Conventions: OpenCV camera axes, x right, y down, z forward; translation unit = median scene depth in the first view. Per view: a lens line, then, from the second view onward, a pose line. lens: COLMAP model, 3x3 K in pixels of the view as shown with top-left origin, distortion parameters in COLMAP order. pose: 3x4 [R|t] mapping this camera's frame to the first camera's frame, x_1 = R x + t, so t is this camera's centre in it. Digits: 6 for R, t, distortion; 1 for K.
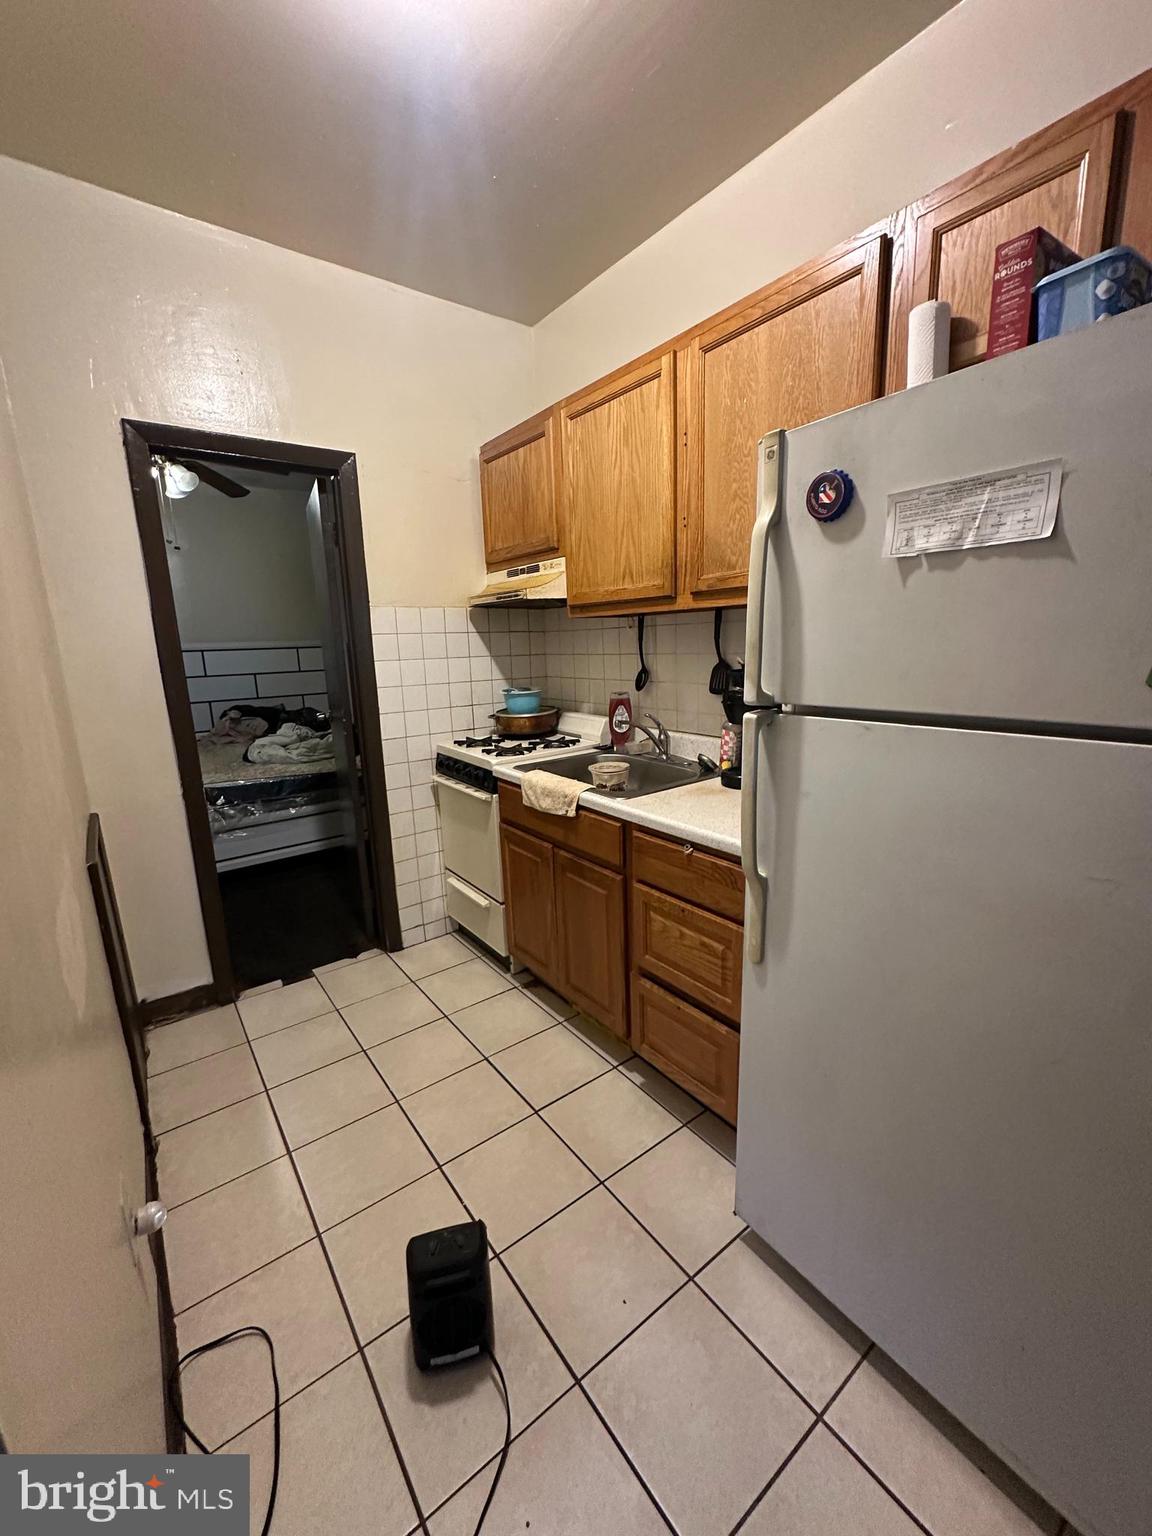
lens RADIAL K [[609.6, 0, 574.7], [0, 609.6, 770.9], [0, 0, 1]] dist [-0.001825, -0.000166]
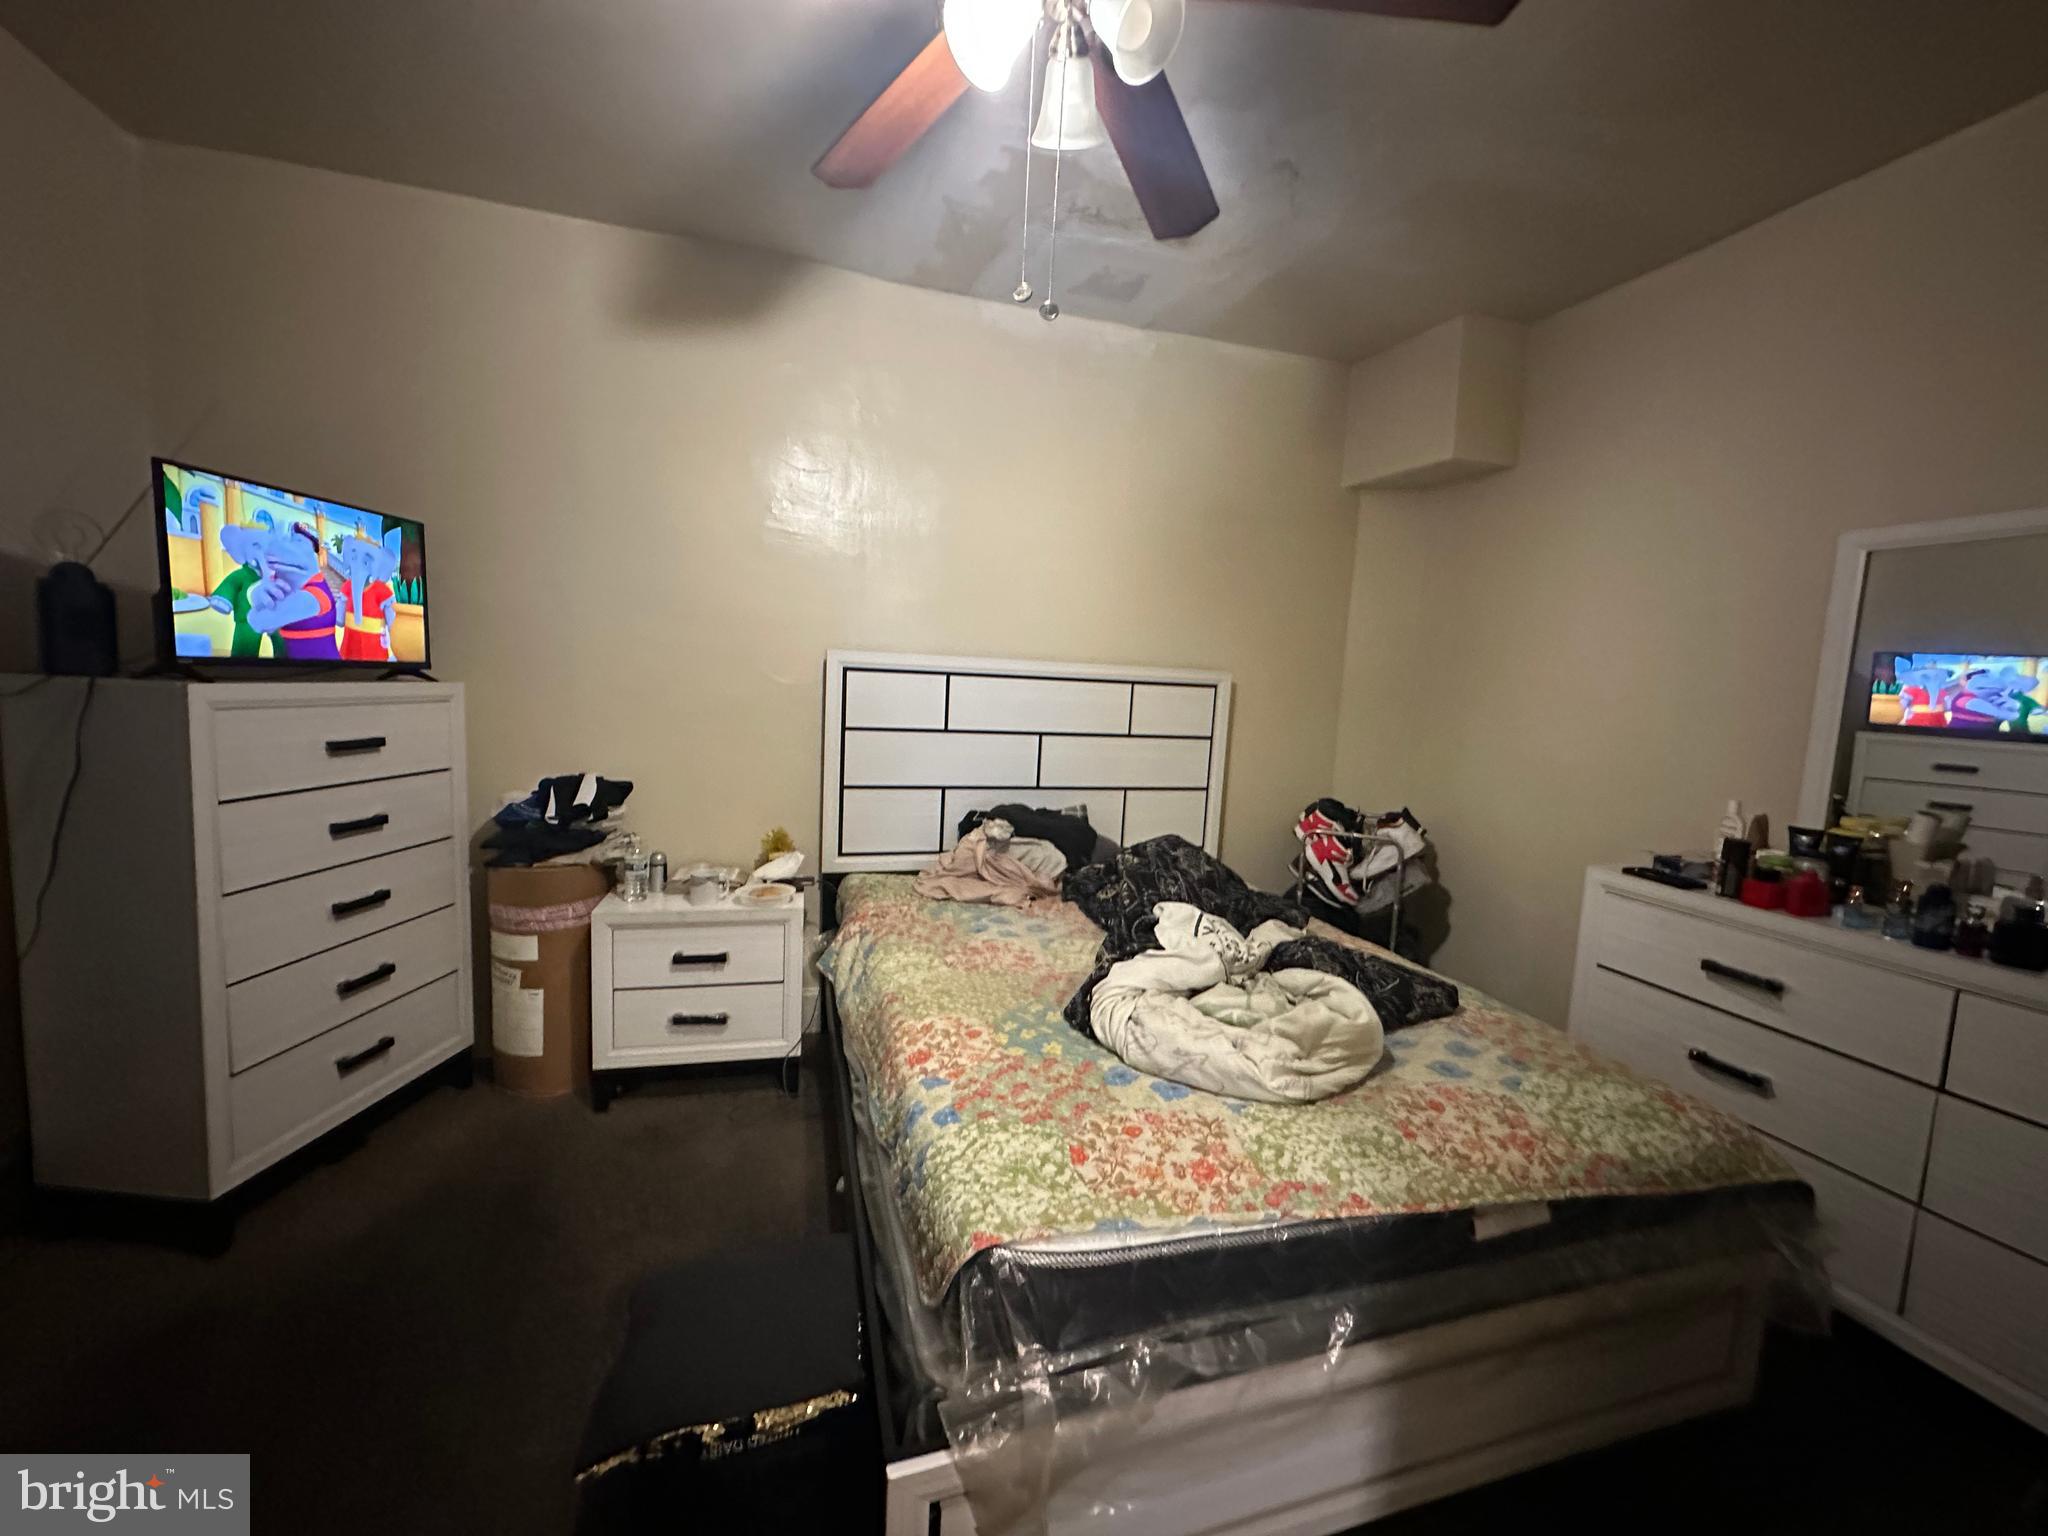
lens RADIAL K [[812.8, 0, 1021.8], [0, 812.8, 766.5], [0, 0, 1]] dist [-0.001825, -0.000166]
pose [[0.941725, 0.113175, -0.316773, -0.420633], [-0.143667, 0.986815, -0.074540, -0.108734], [0.304160, 0.115706, 0.945568, 0.535089]]
